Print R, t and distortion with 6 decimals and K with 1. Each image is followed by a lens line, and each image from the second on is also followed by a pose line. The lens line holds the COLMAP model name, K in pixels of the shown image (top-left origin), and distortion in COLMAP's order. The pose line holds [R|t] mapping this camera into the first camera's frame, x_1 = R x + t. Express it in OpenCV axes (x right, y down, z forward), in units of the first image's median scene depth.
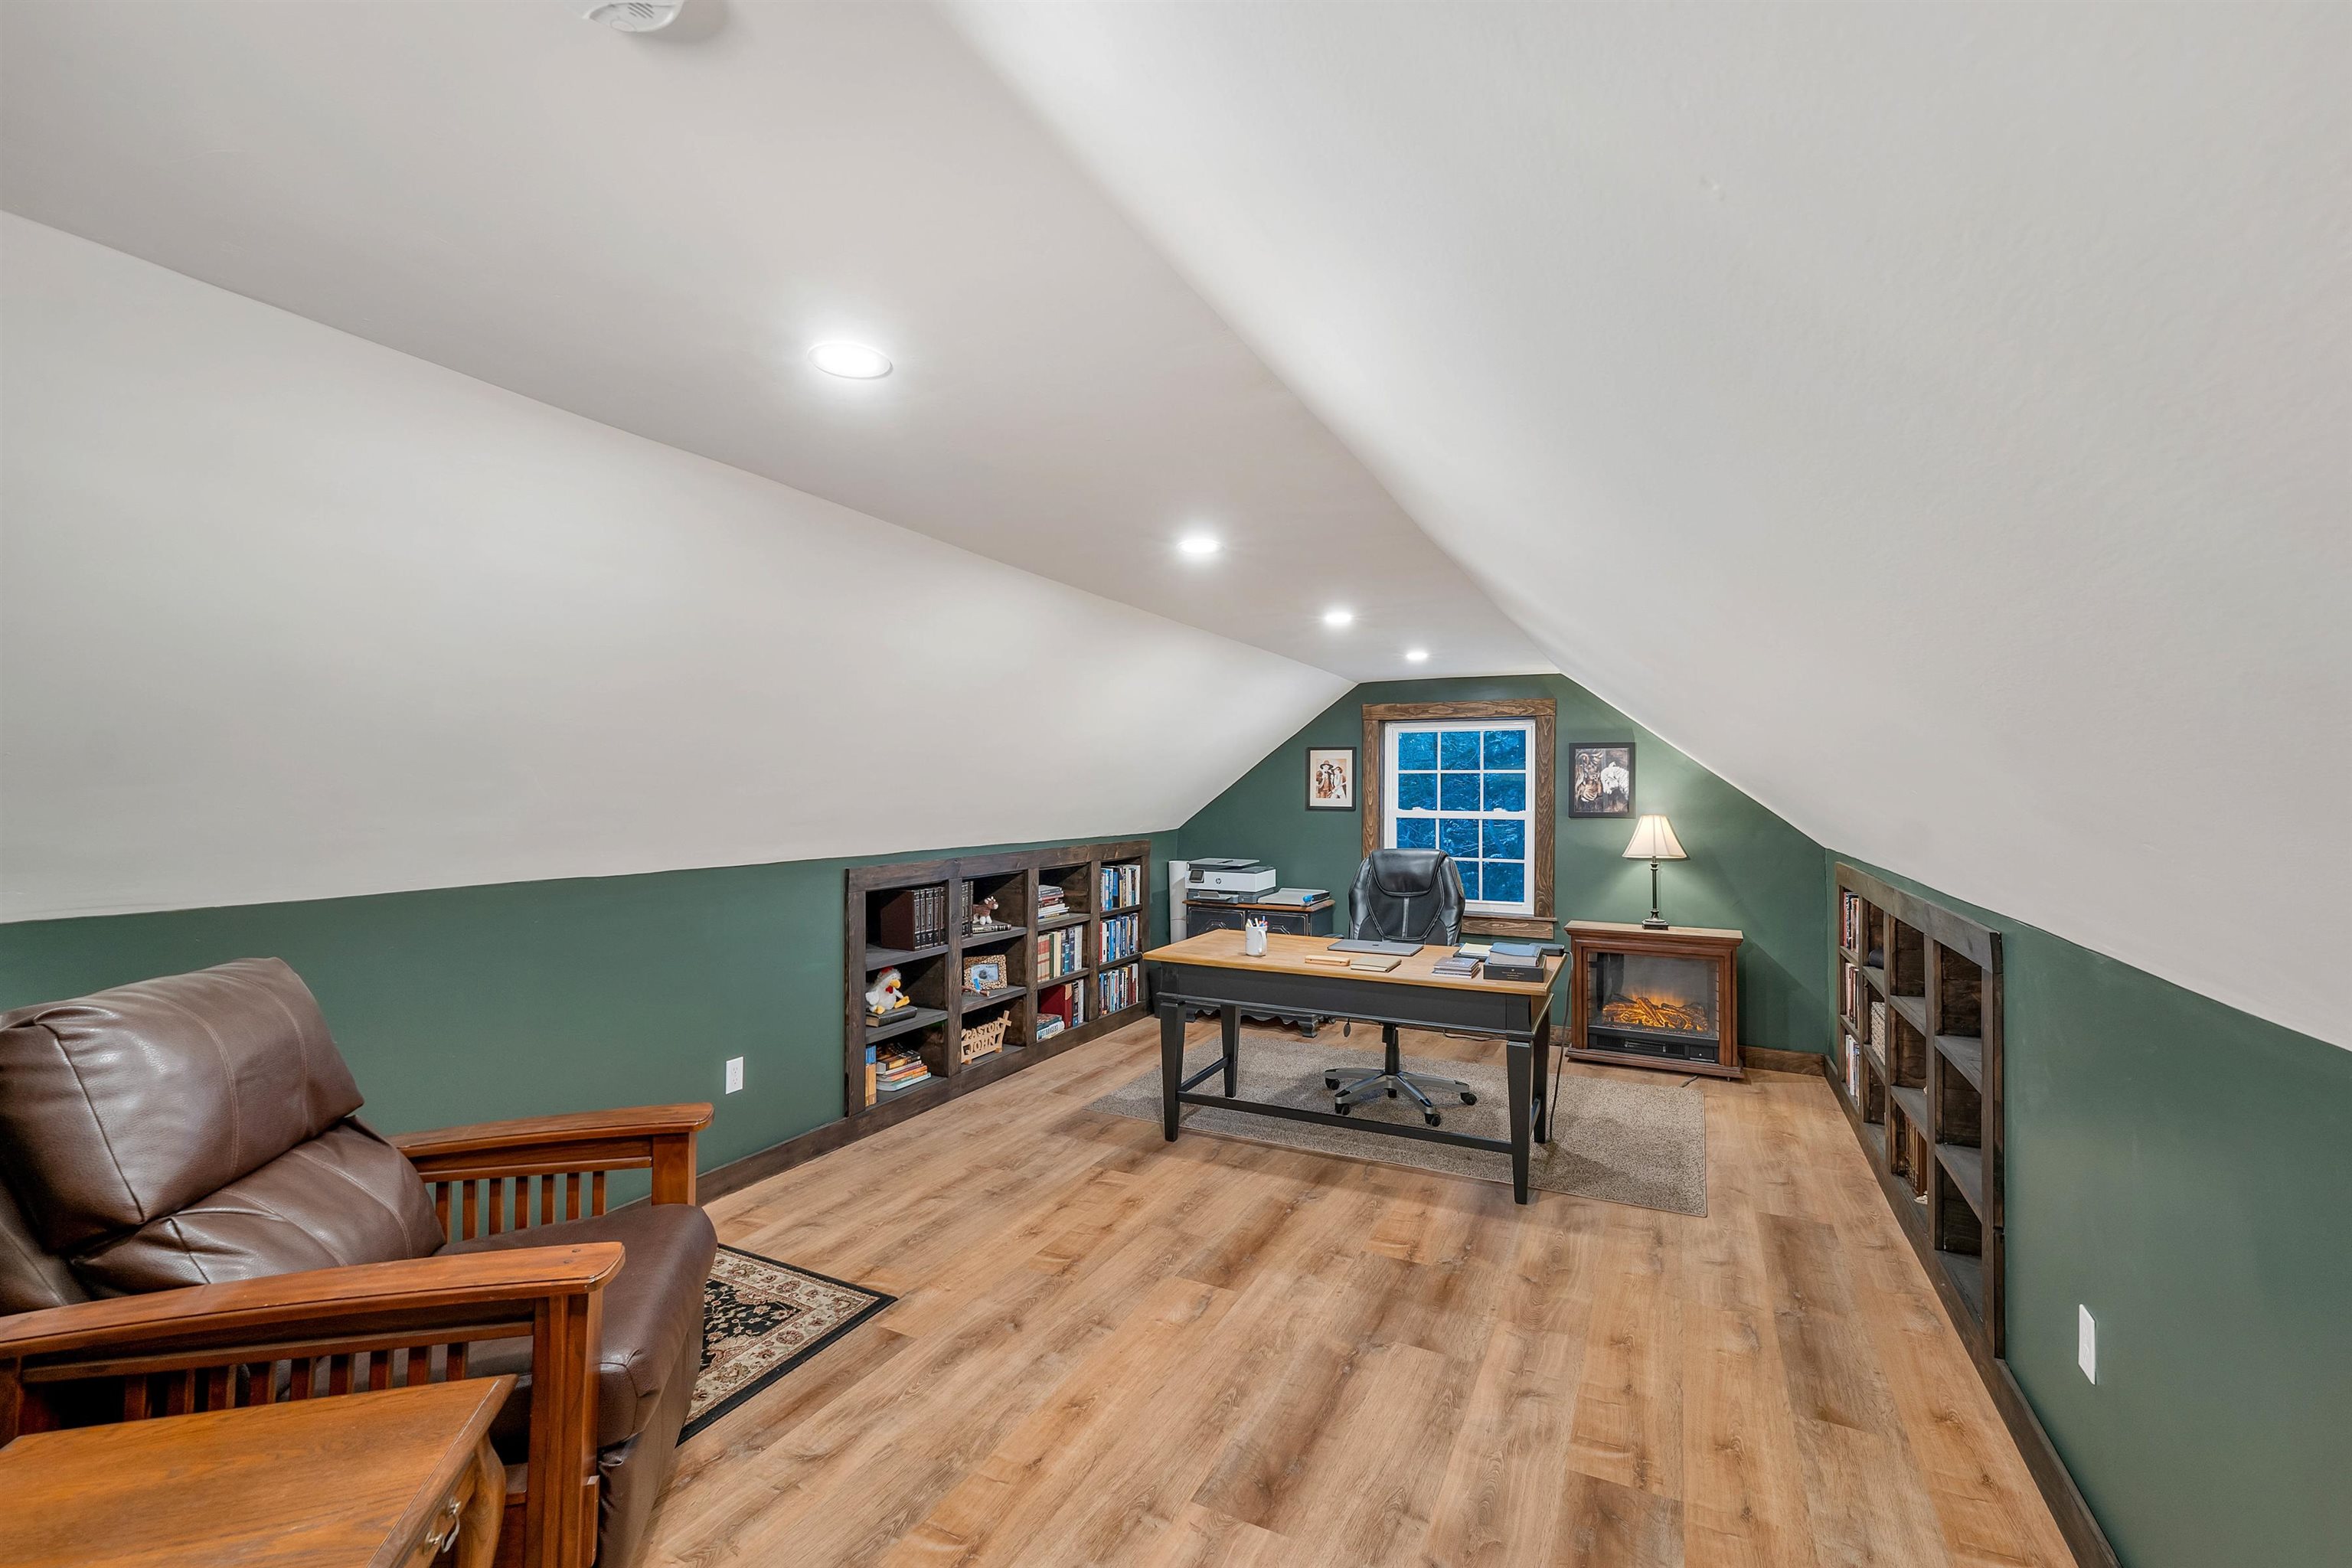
lens RADIAL K [[993.7, 0, 1179.2], [0, 993.7, 788.5], [0, 0, 1]] dist [0.007423, -0.001574]
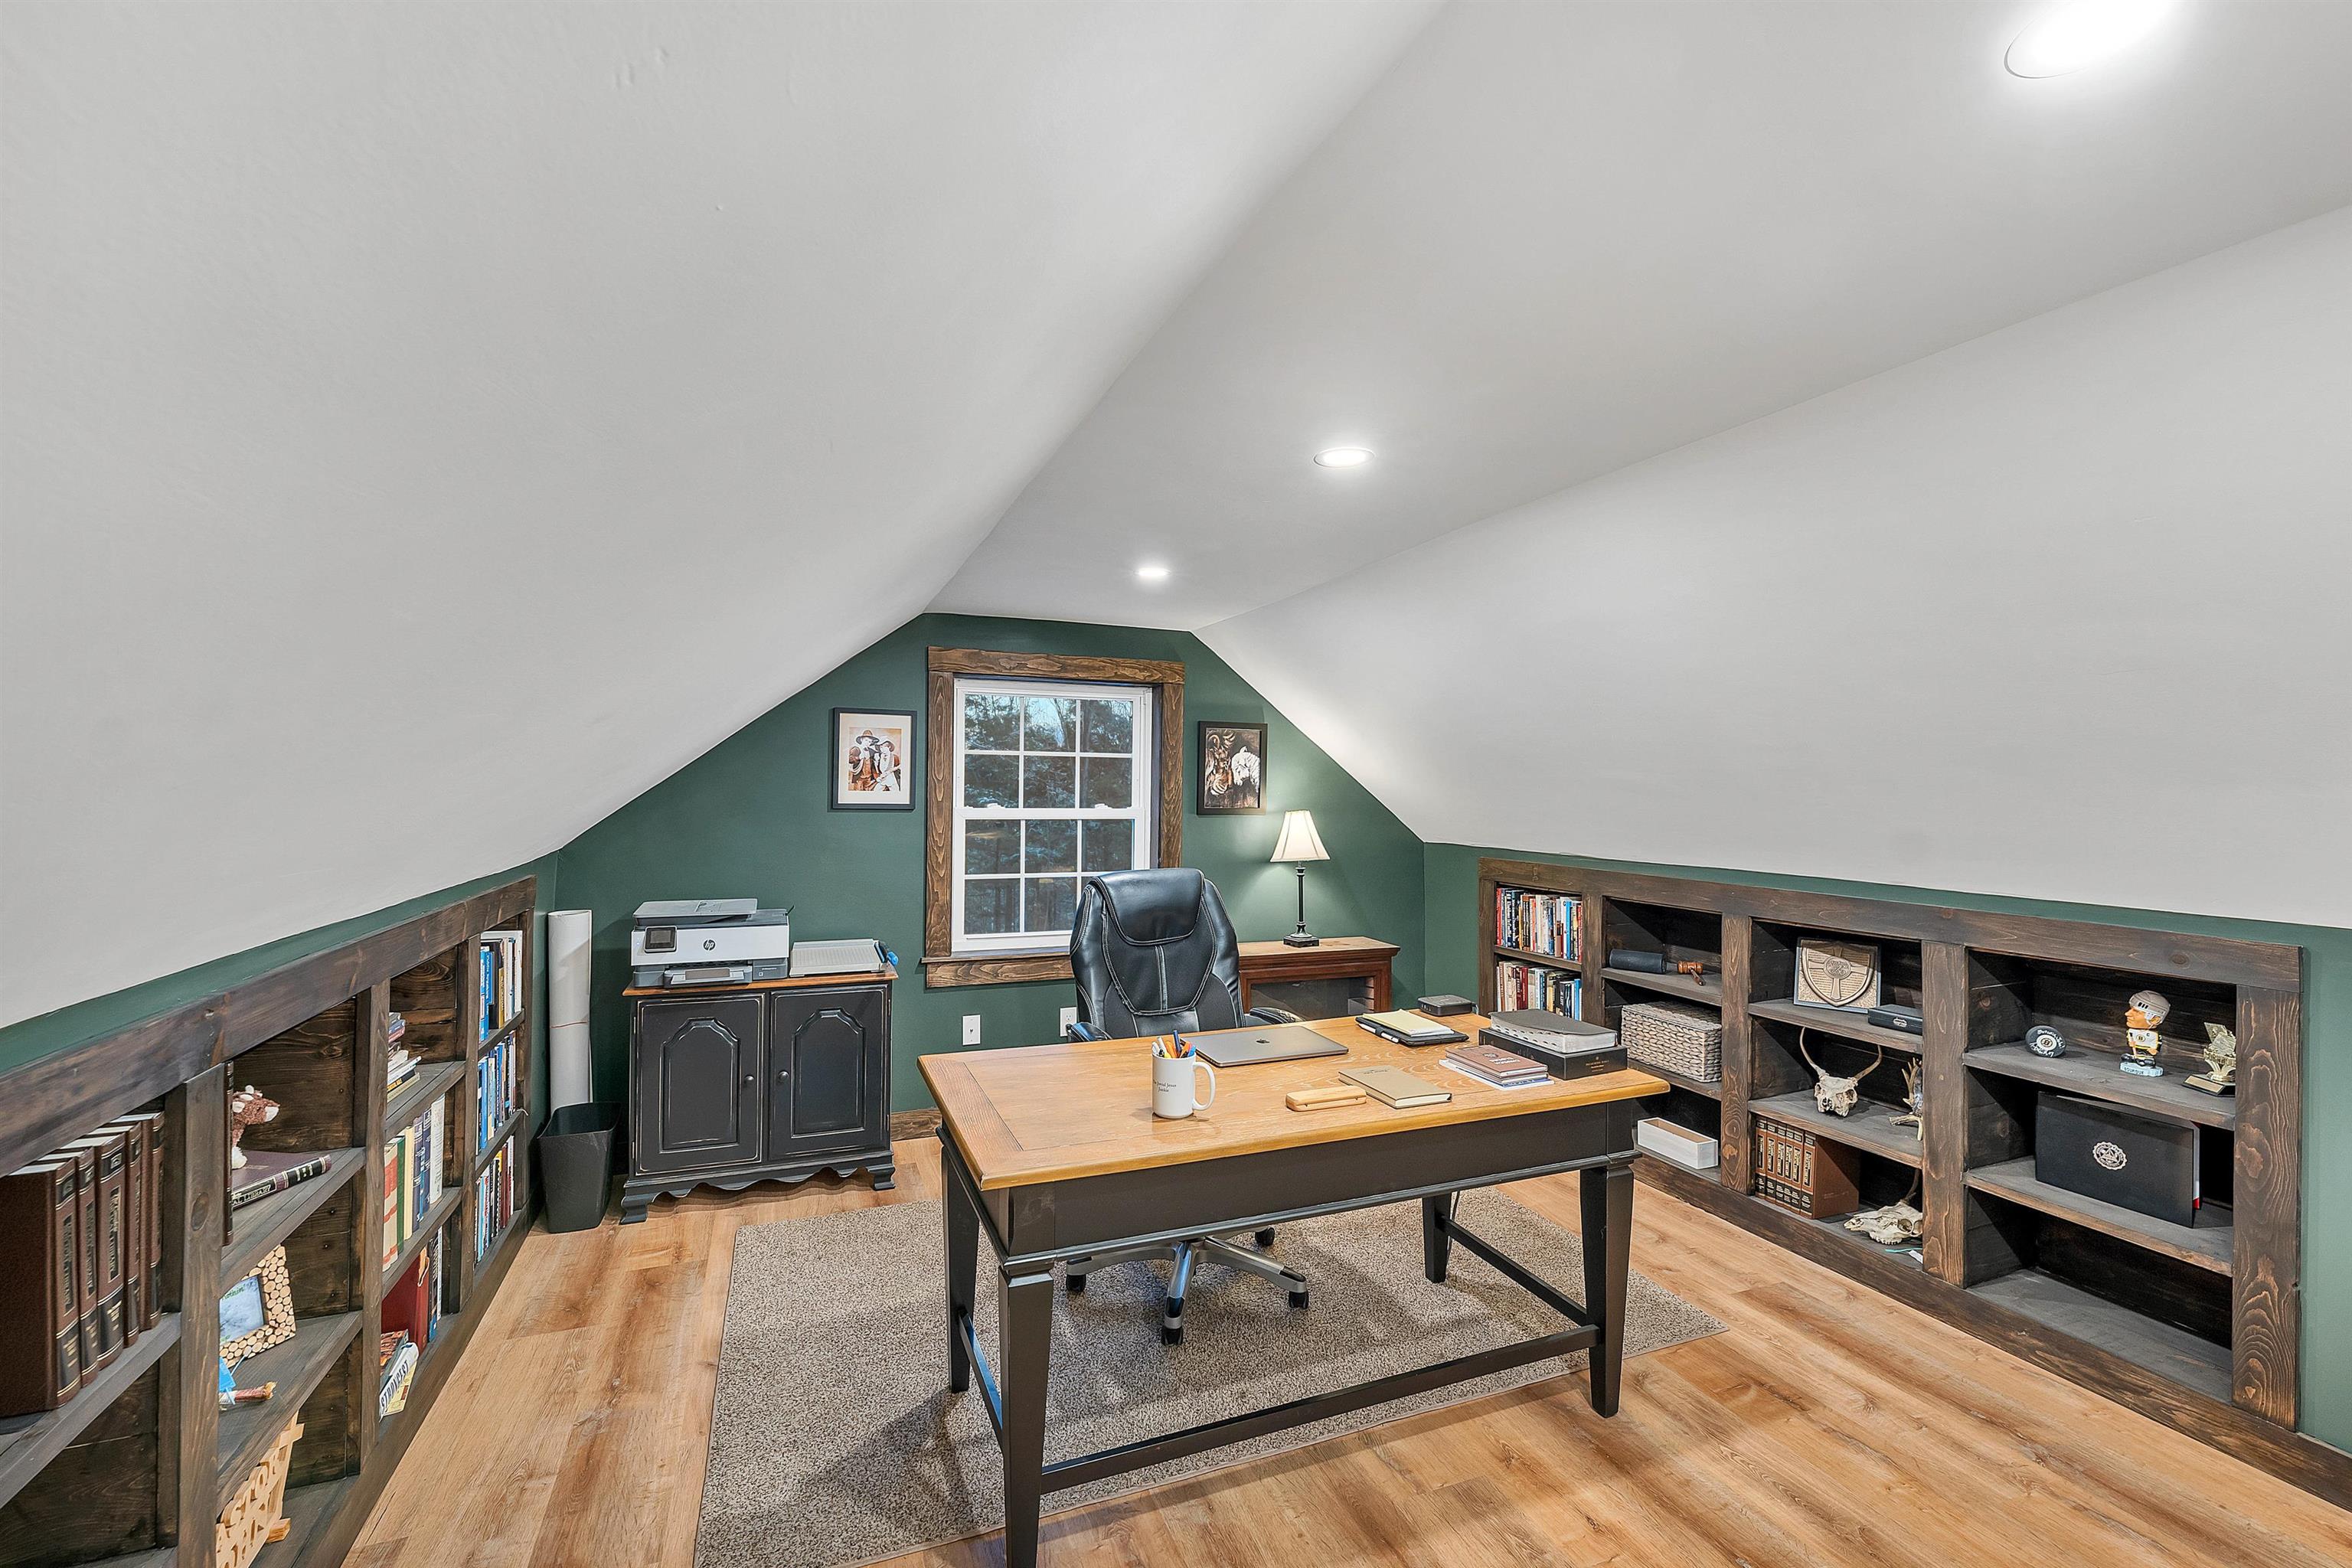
lens RADIAL K [[993.7, 0, 1176.1], [0, 993.7, 789.6], [0, 0, 1]] dist [0.007423, -0.001574]
pose [[0.669117, -0.000037, 0.743157, -0.205745], [-0.006793, 0.999958, 0.006166, 0.004183], [-0.743126, -0.009174, 0.669088, 0.486045]]
